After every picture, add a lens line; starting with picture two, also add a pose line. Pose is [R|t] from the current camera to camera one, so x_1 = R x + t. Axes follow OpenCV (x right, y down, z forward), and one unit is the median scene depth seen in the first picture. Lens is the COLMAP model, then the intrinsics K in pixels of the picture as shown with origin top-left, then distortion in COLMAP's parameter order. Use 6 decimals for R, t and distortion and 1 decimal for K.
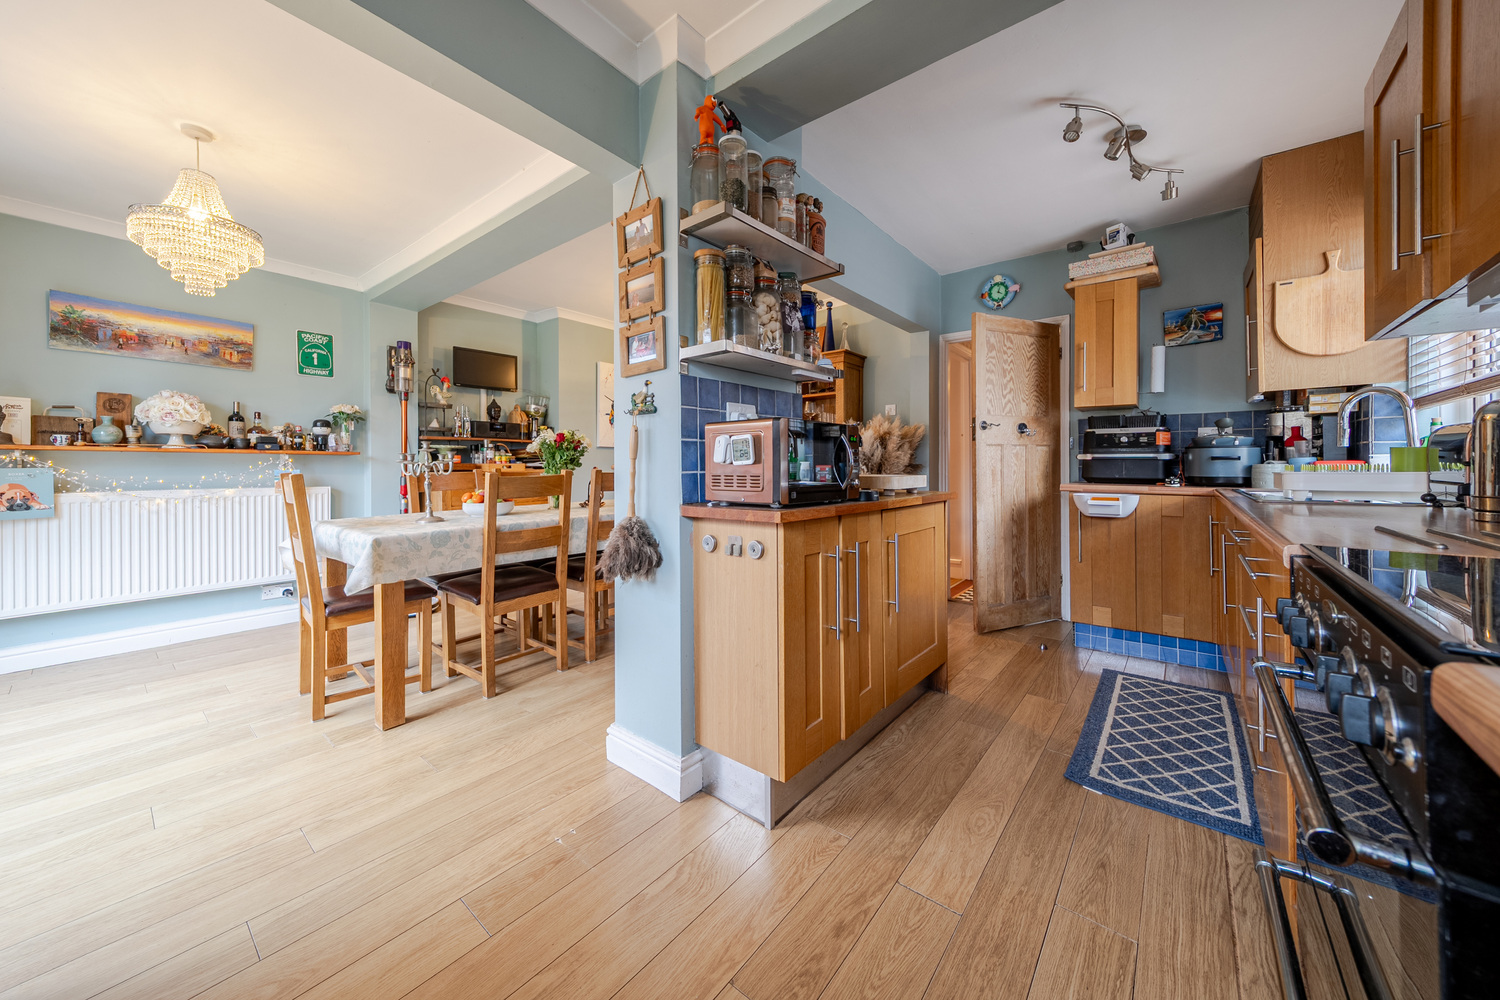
lens RADIAL K [[530.5, 0, 747.6], [0, 530.5, 469.4], [0, 0, 1]] dist [0.000719, 0.003037]
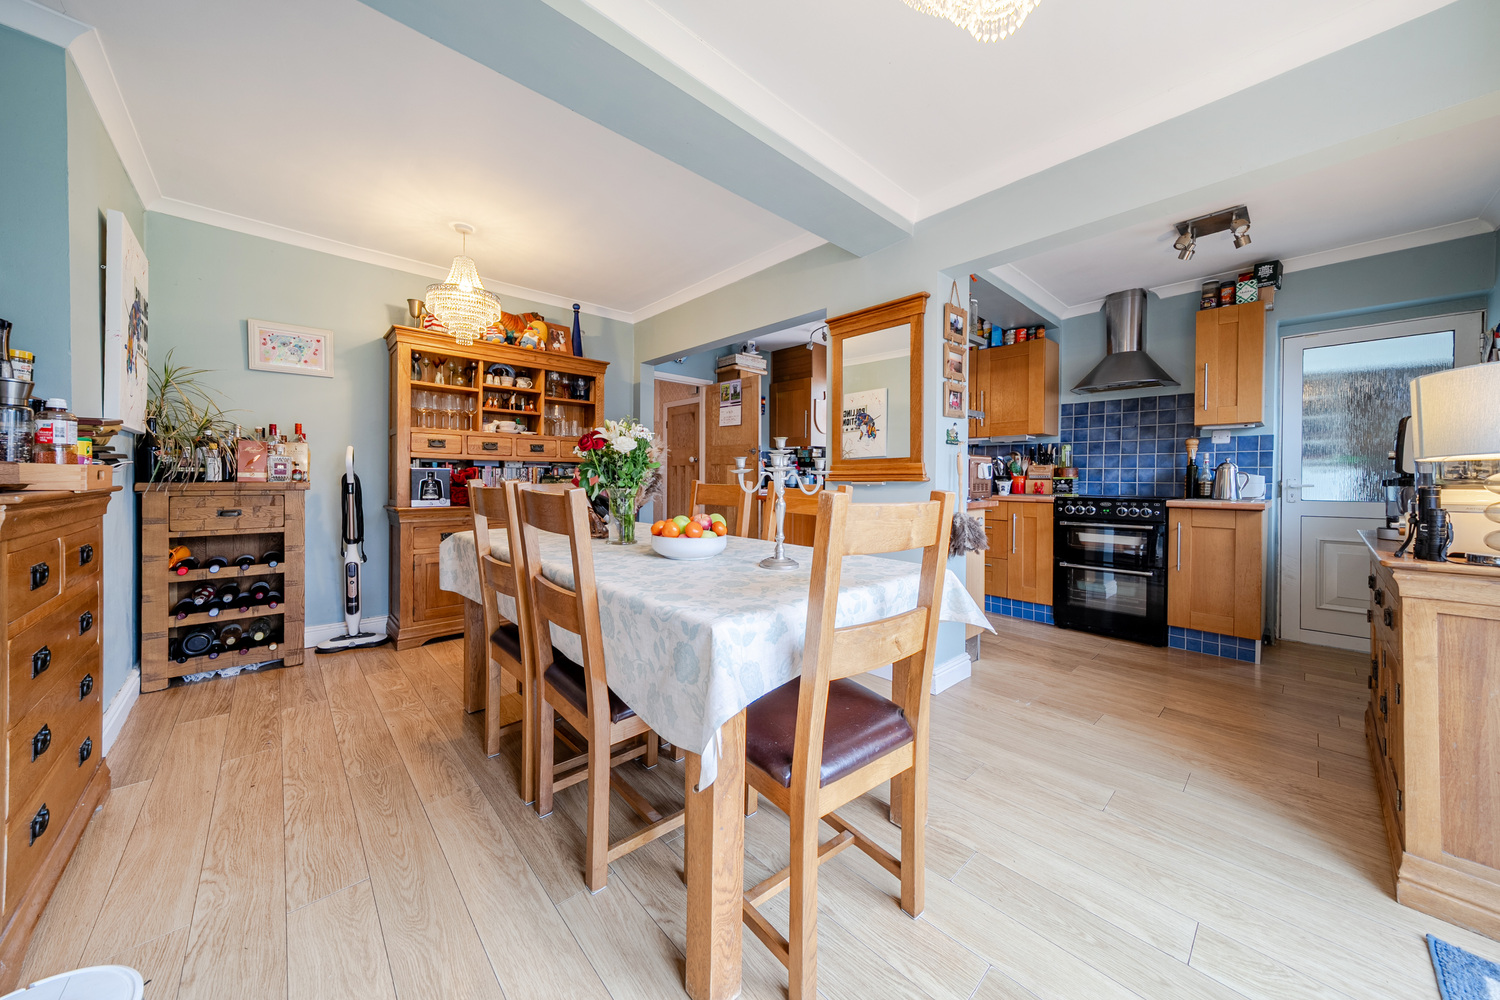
lens RADIAL K [[515.2, 0, 748.5], [0, 515.2, 482.0], [0, 0, 1]] dist [0.000752, 0.002810]
pose [[0.140859, -0.001646, 0.990028, -0.930933], [-0.000991, 0.999998, 0.001804, 0.000343], [-0.990029, -0.001235, 0.140857, 0.735682]]
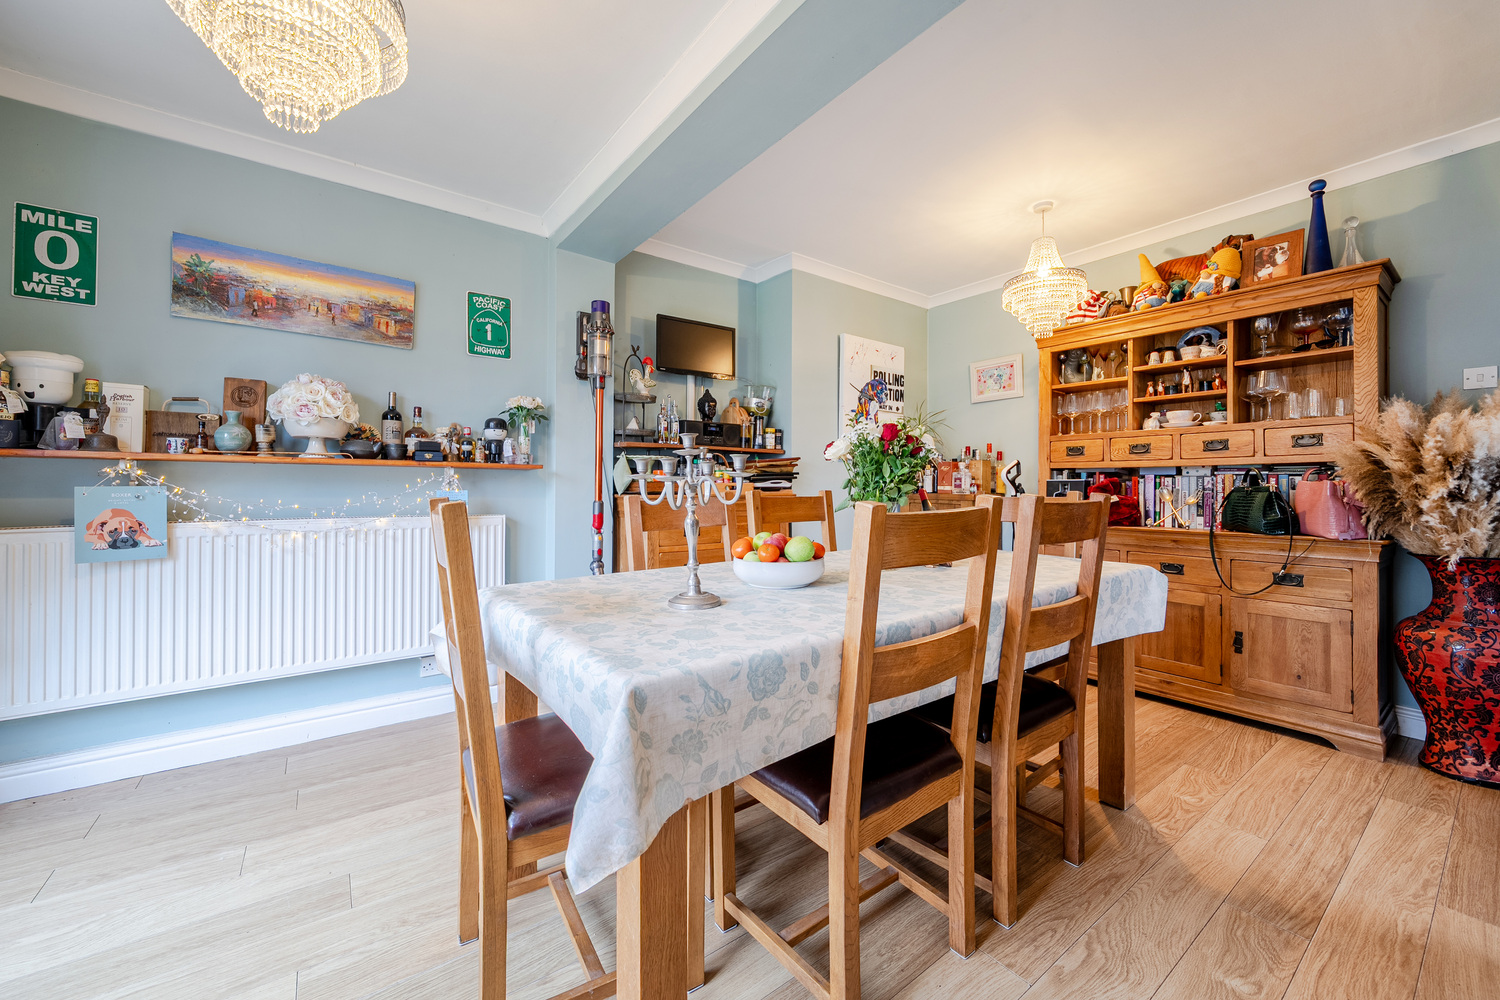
lens RADIAL K [[575.0, 0, 750.1], [0, 575.0, 483.2], [0, 0, 1]] dist [-0.001659, -0.000118]
pose [[0.968965, 0.004039, -0.247165, -0.329624], [-0.007017, 0.999913, -0.011168, -0.002999], [0.247099, 0.012556, 0.968909, 0.399403]]
